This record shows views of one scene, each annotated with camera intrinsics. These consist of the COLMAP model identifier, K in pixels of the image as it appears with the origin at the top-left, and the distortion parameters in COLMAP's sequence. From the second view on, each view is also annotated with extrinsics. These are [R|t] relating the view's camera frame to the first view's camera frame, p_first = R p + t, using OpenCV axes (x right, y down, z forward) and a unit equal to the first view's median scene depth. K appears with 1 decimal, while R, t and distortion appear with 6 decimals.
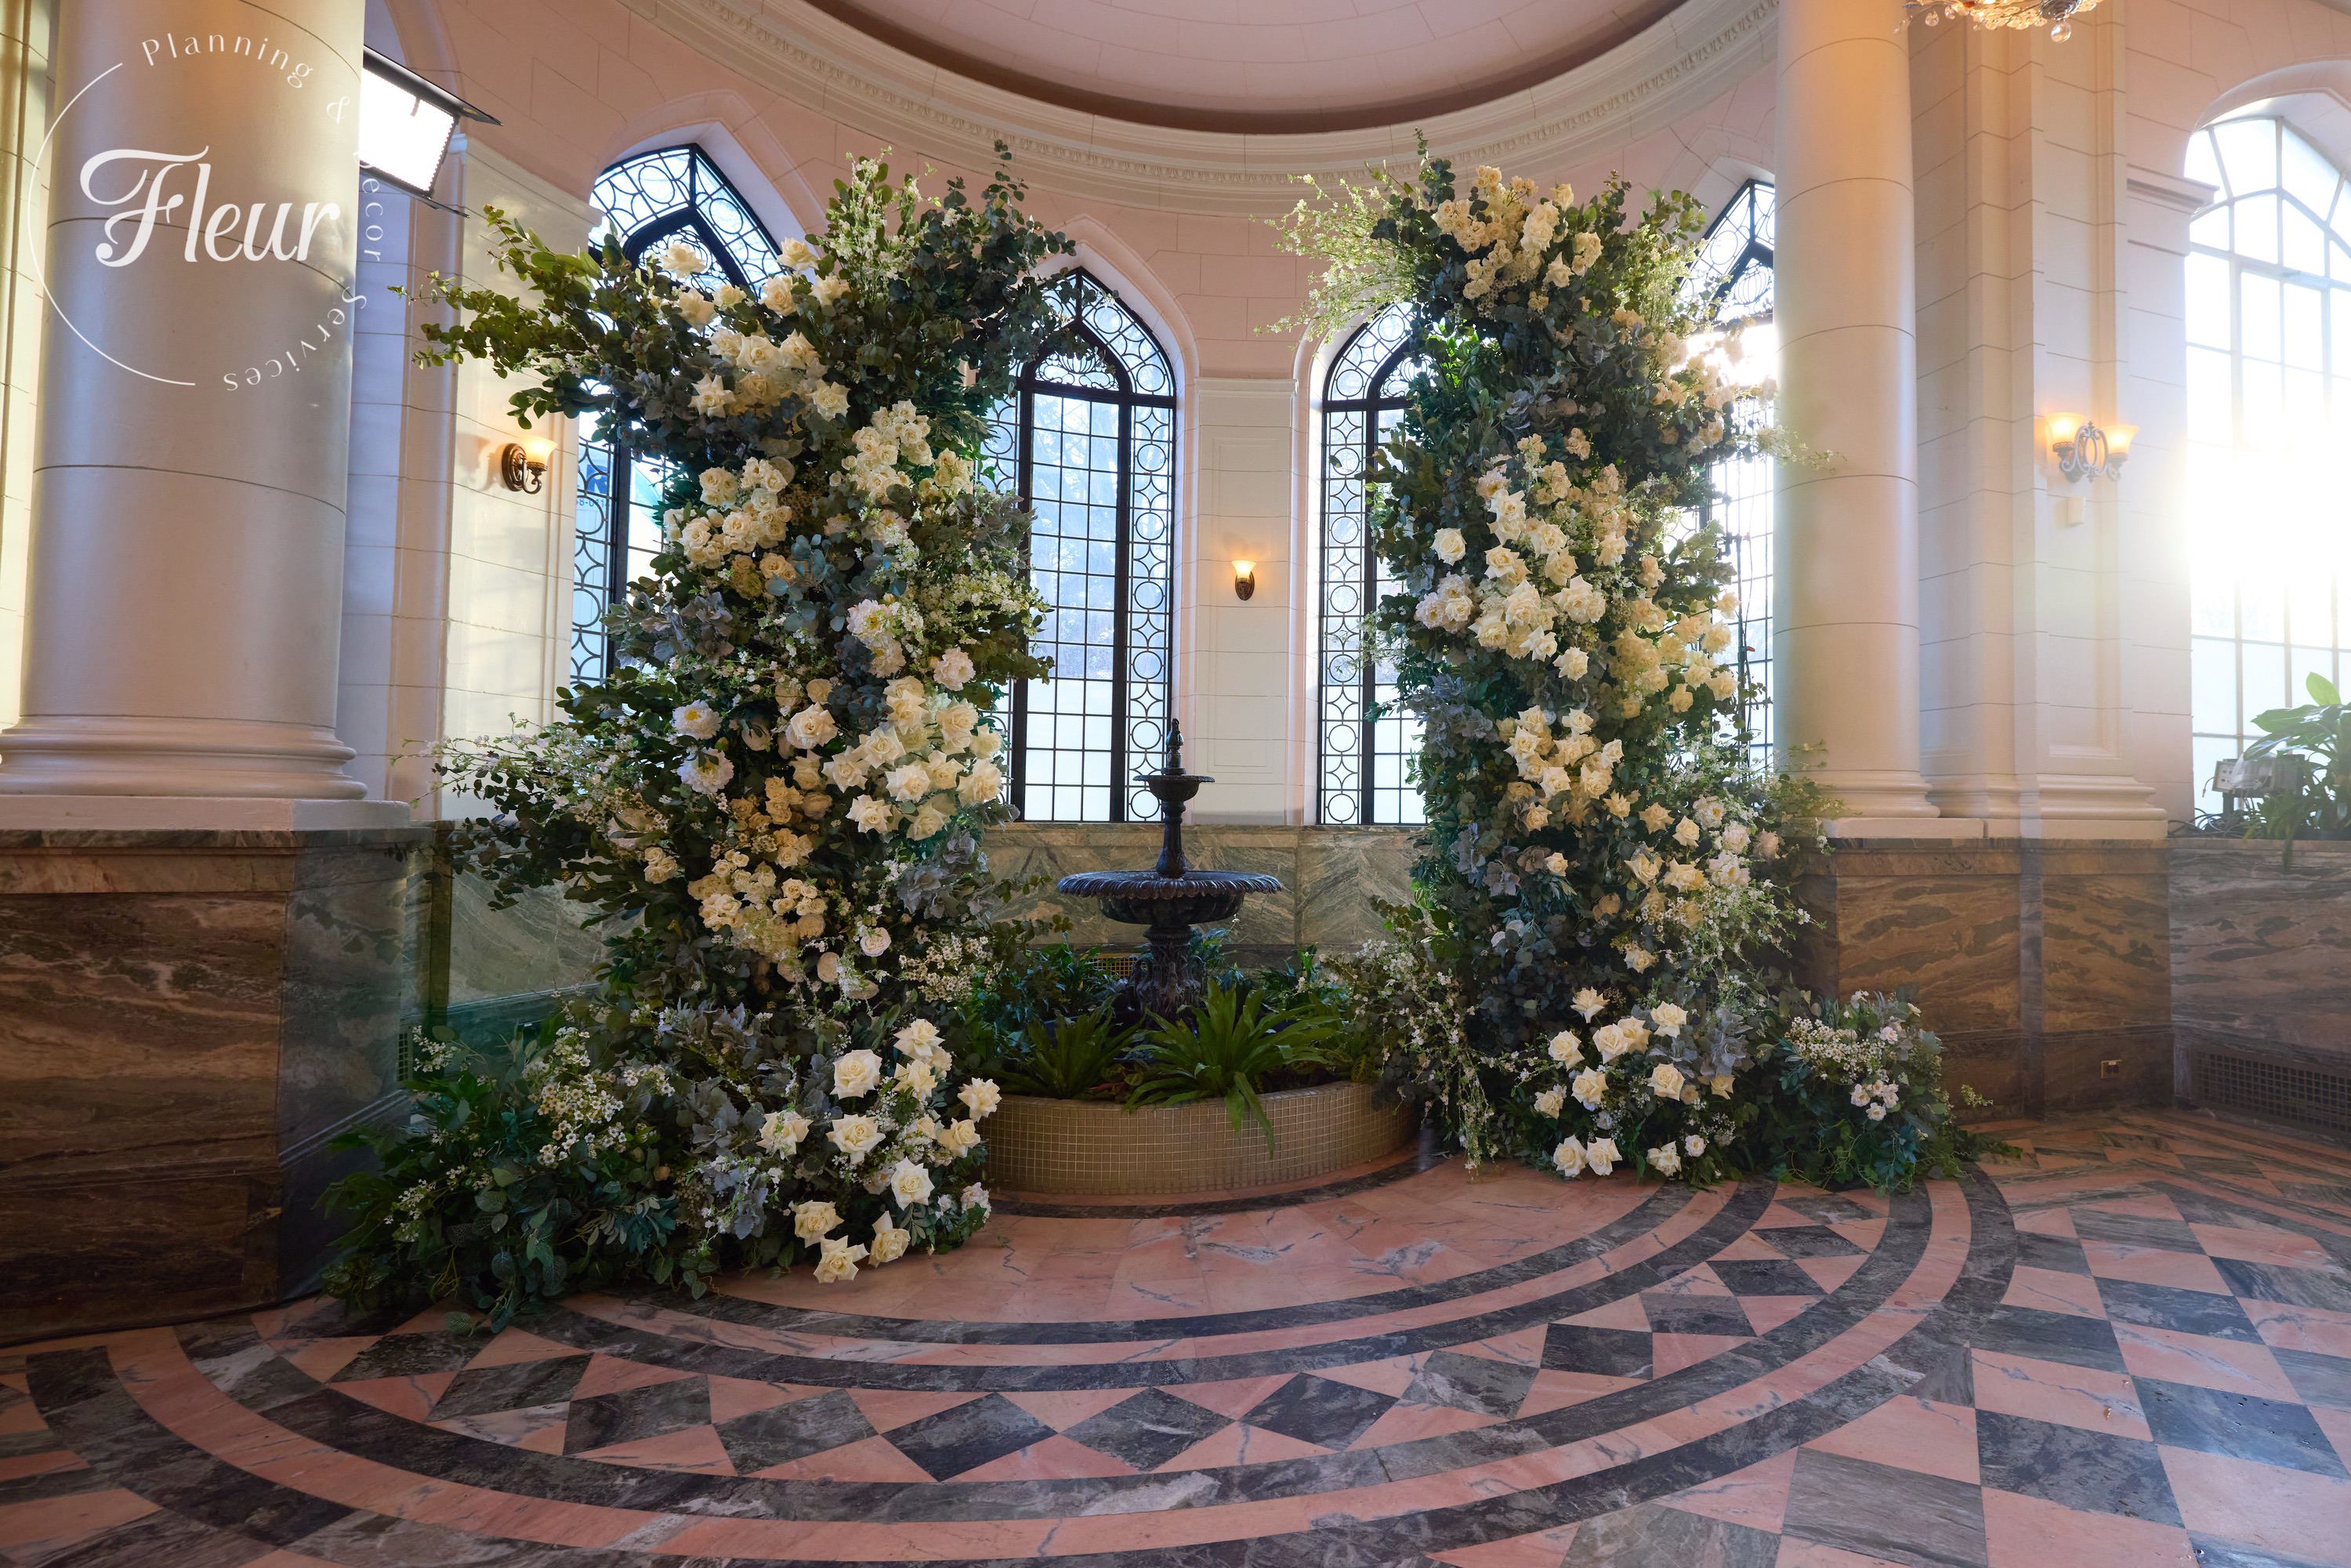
lens RADIAL K [[1229.4, 0, 1382.7], [0, 1229.4, 766.3], [0, 0, 1]] dist [0.000544, -0.001030]
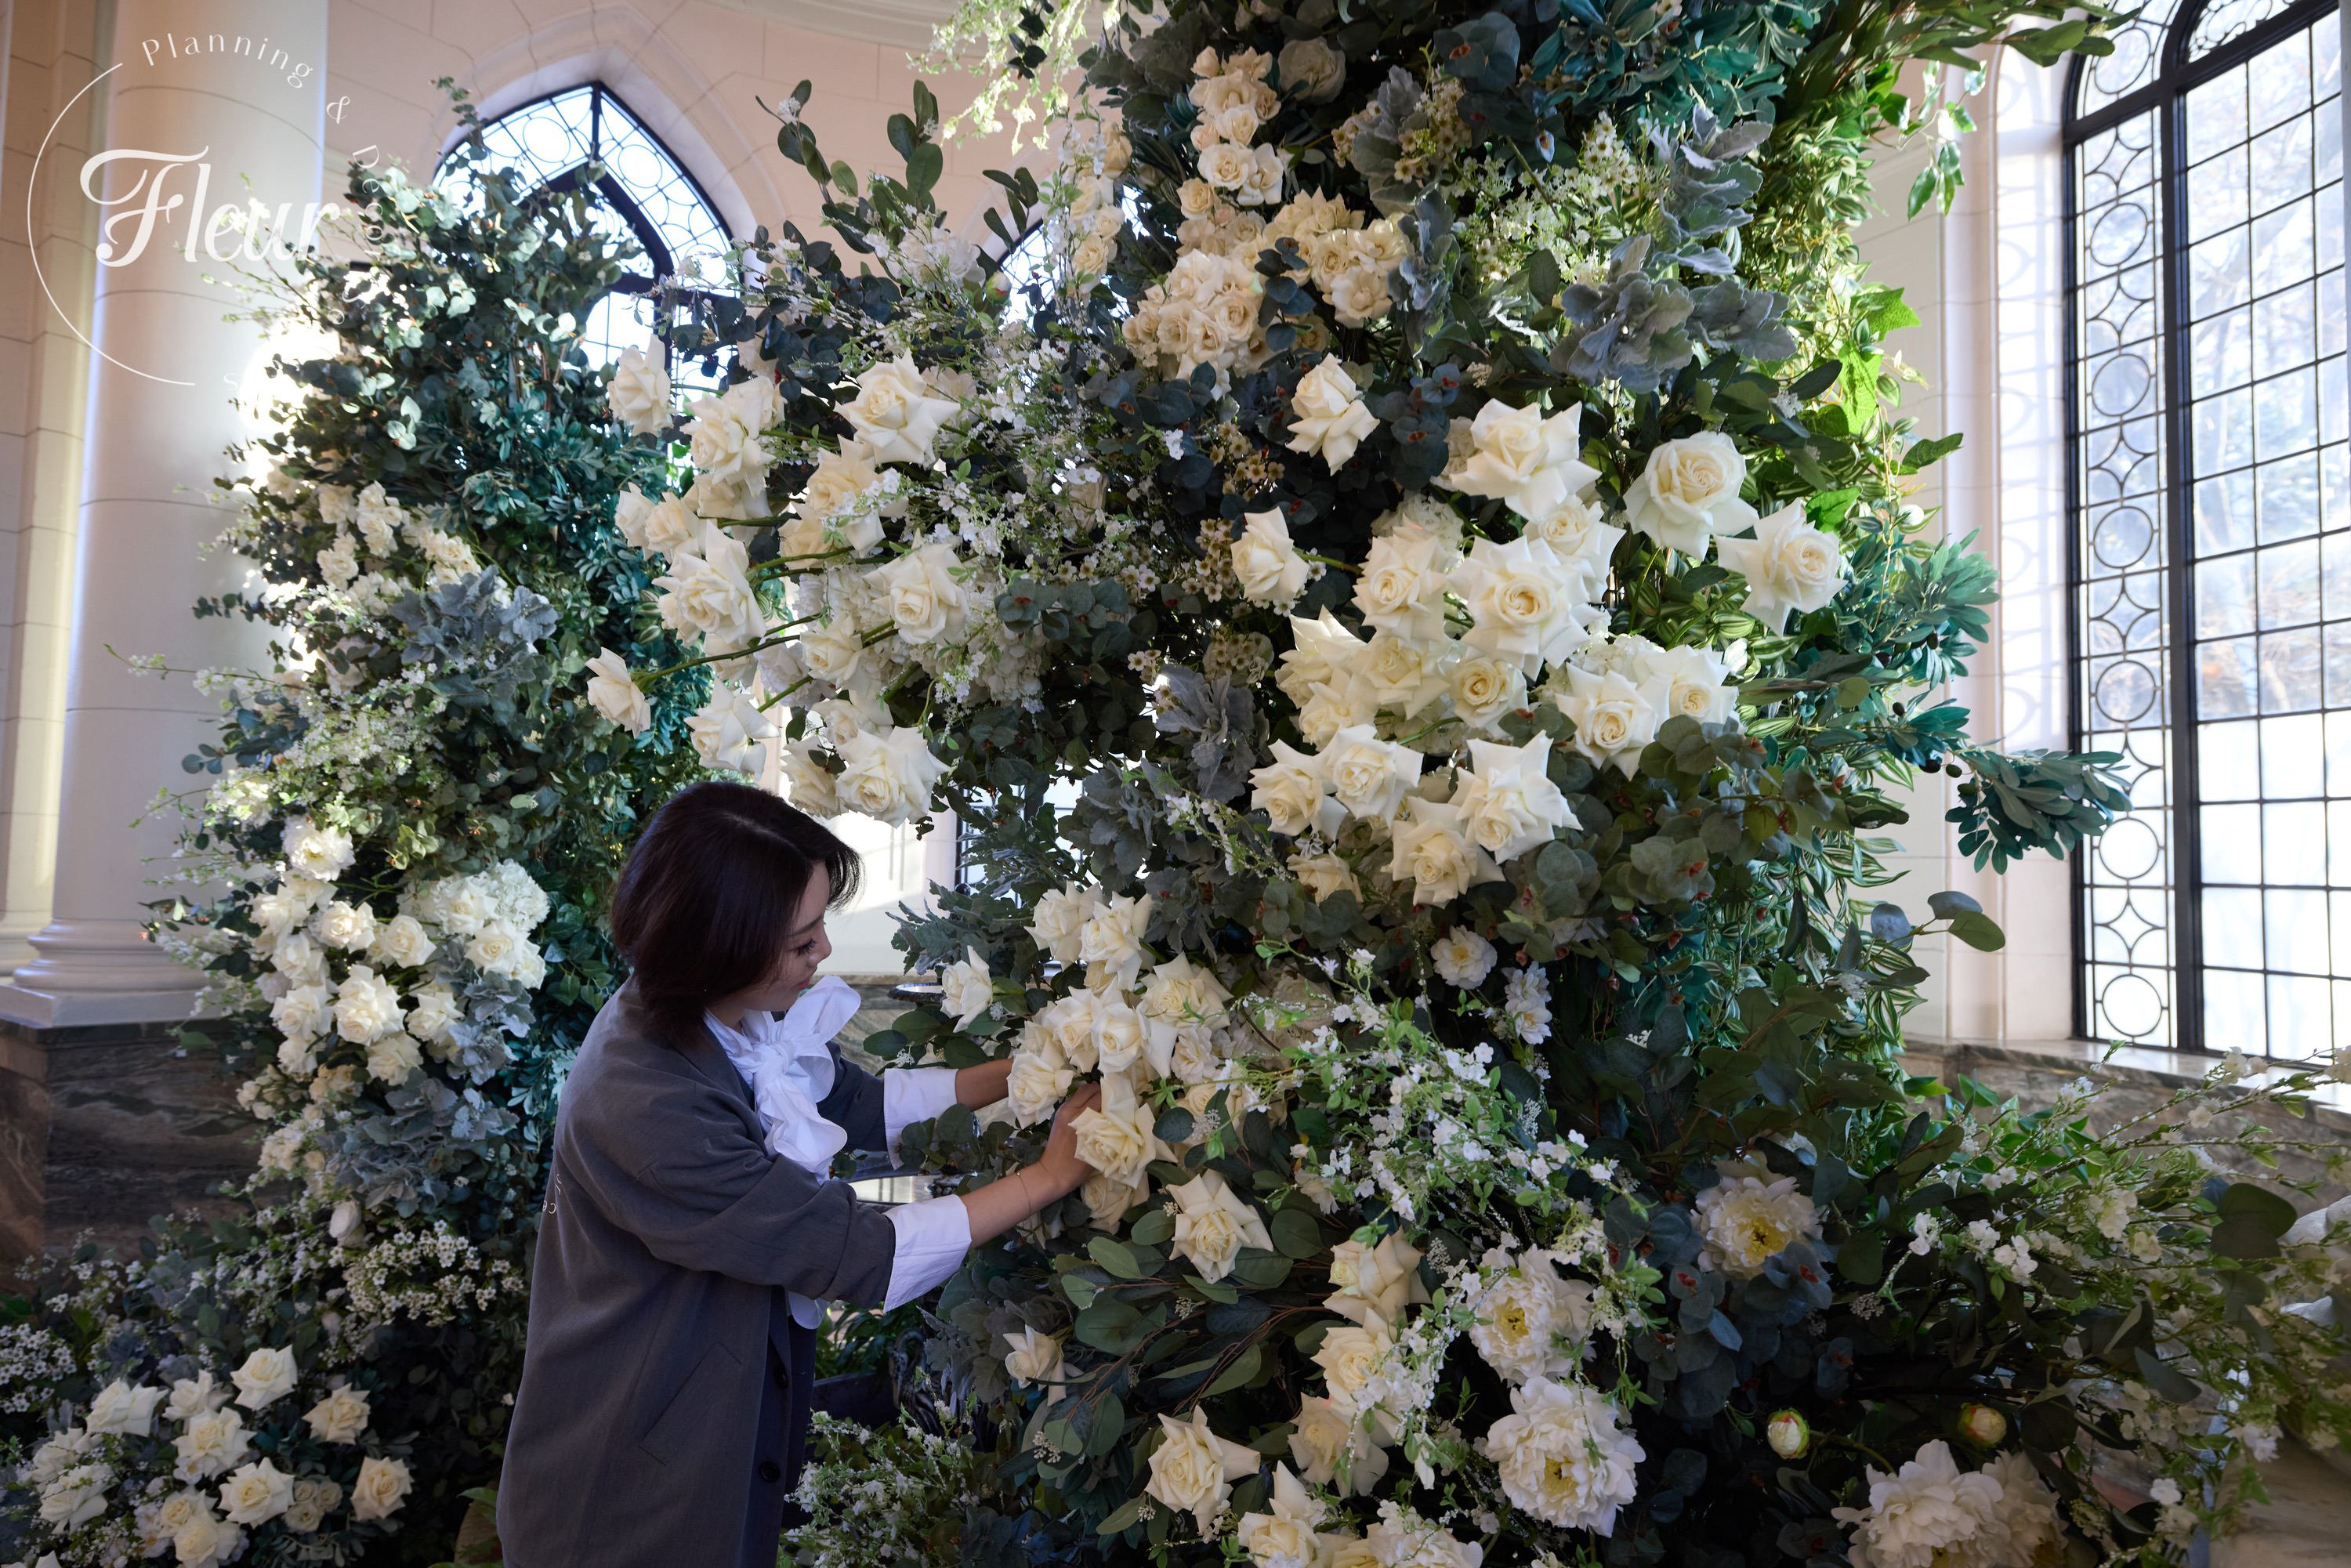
lens RADIAL K [[1494.1, 0, 1158.2], [0, 1494.1, 781.1], [0, 0, 1]] dist [-0.007237, 0.003033]
pose [[0.488530, -0.047521, -0.871252, 0.532825], [0.020308, 0.998865, -0.043094, -0.061977], [0.872311, 0.003359, 0.488940, 0.853462]]
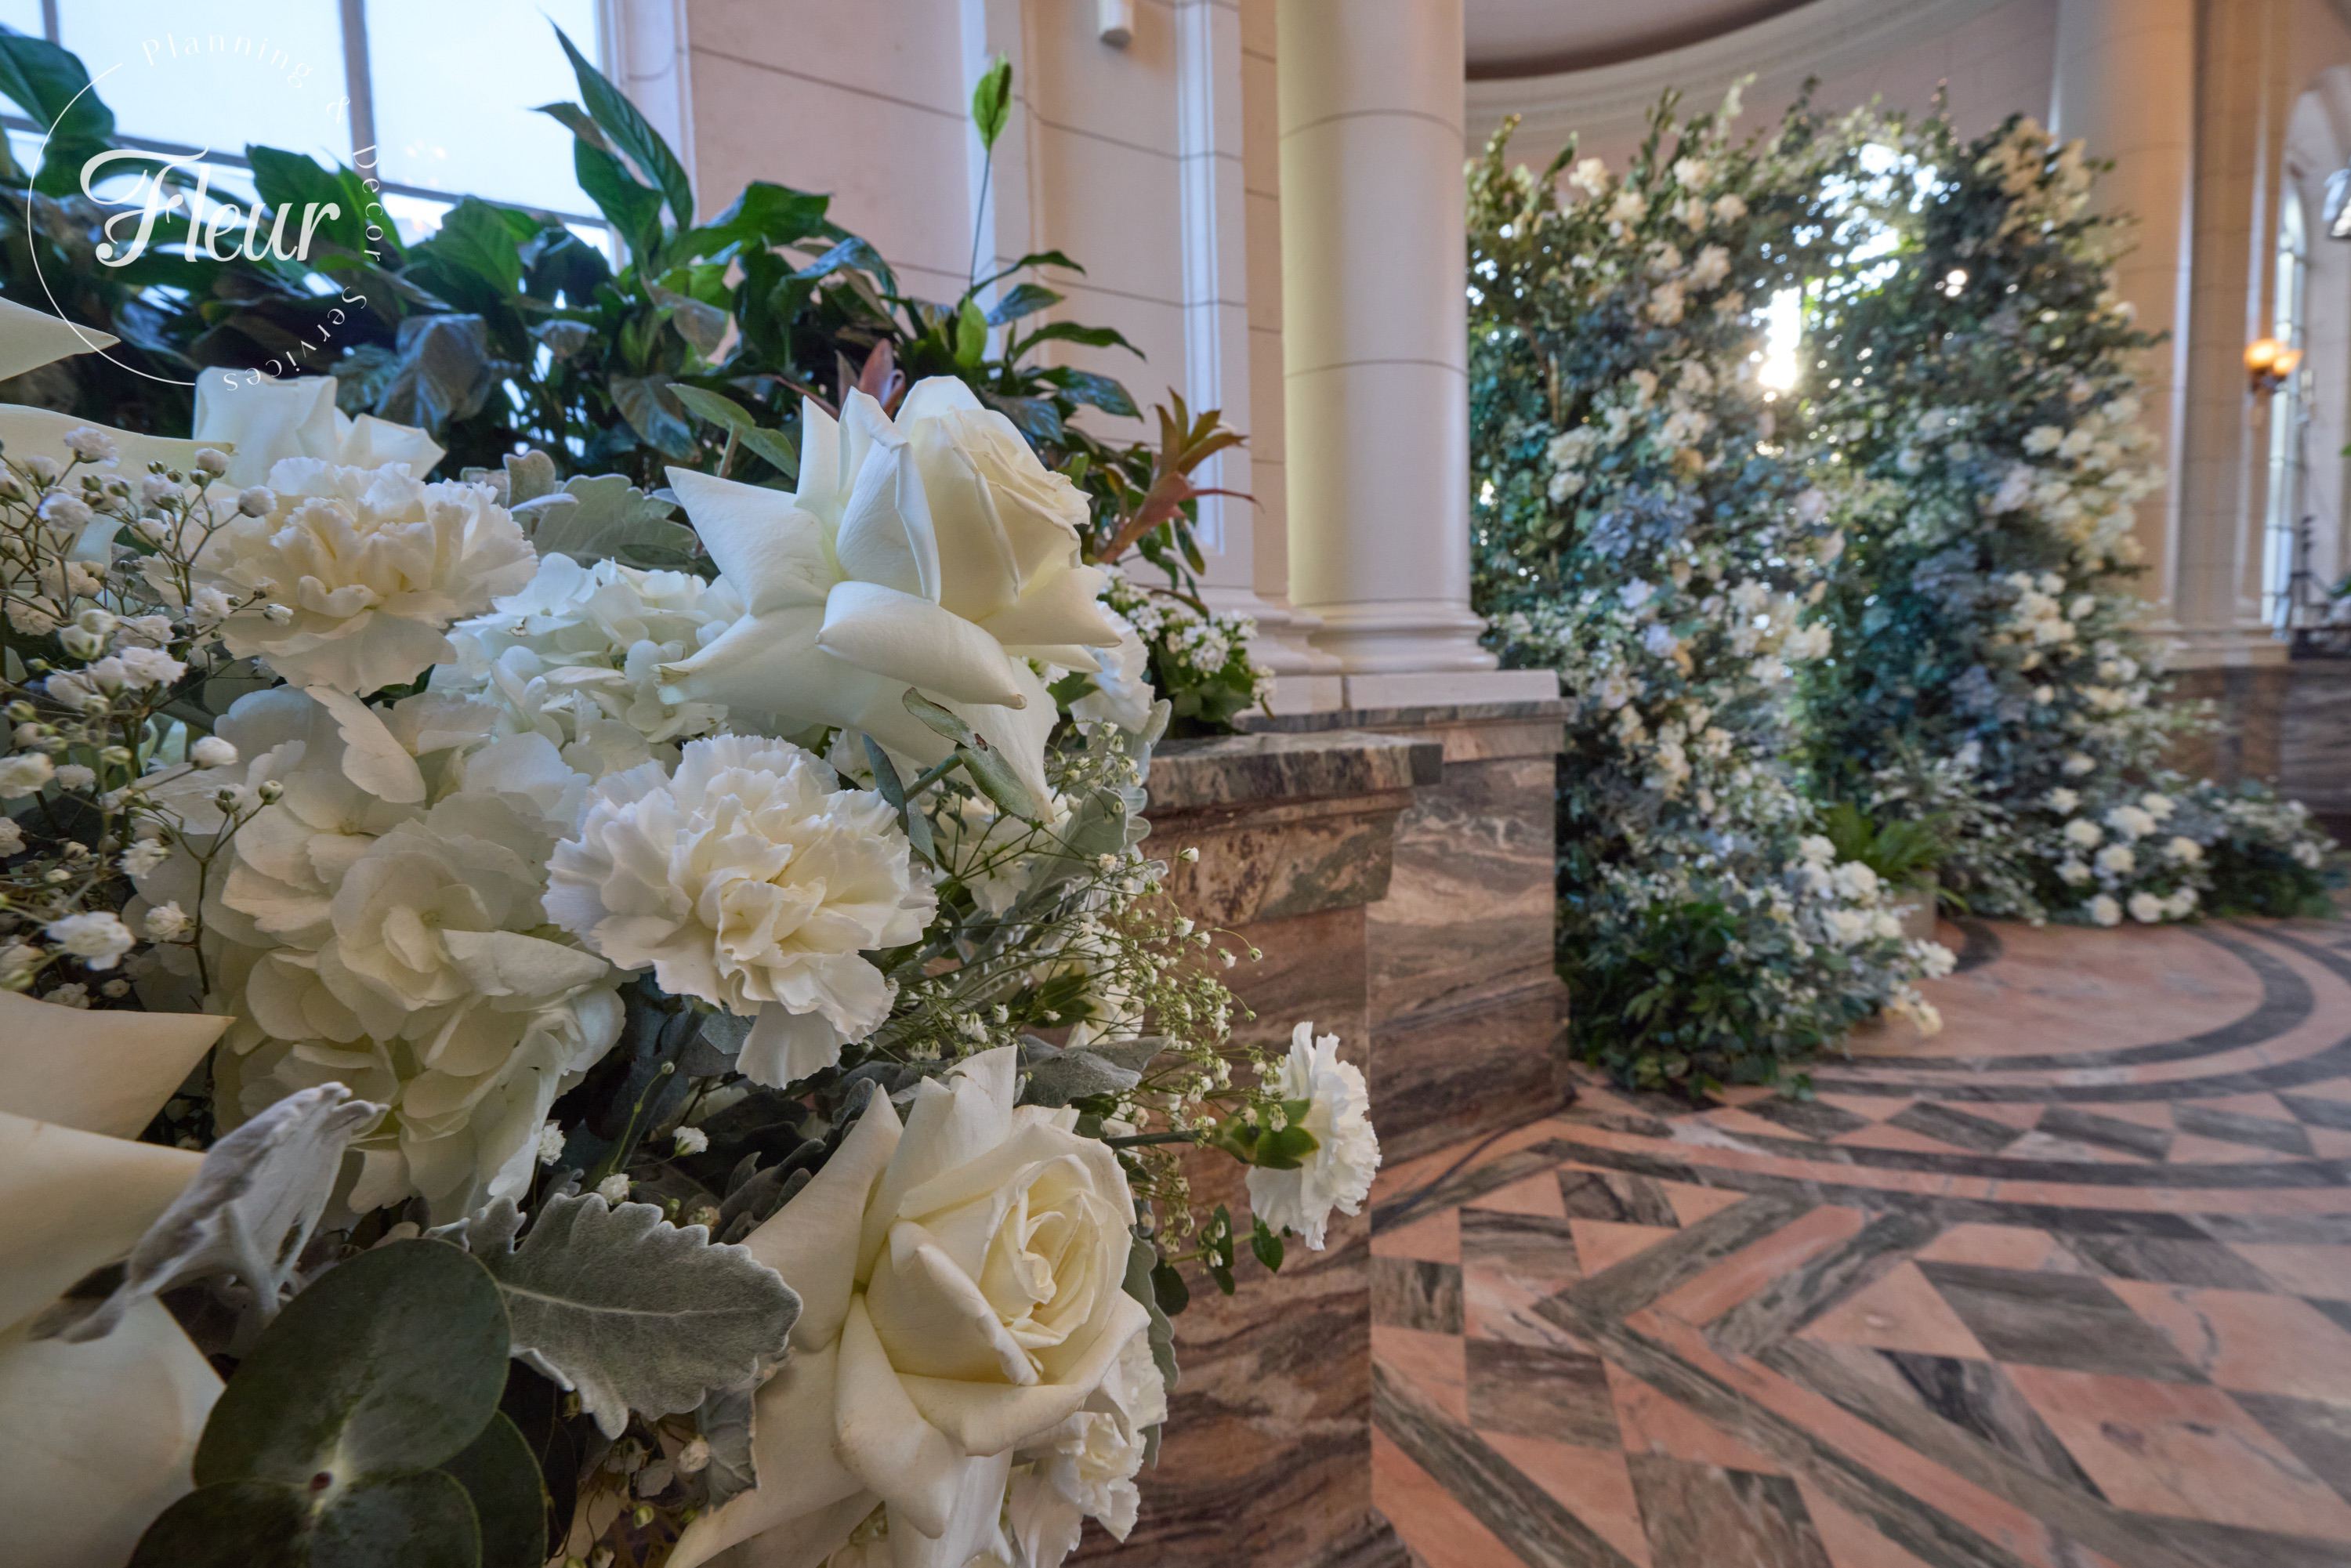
lens RADIAL K [[1016.7, 0, 1157.6], [0, 1016.7, 782.4], [0, 0, 1]] dist [0.002293, 0.000328]
pose [[0.983842, -0.056058, 0.170035, -0.994575], [0.033489, 0.990576, 0.132807, -0.003988], [-0.175877, -0.124967, 0.976448, 0.105522]]
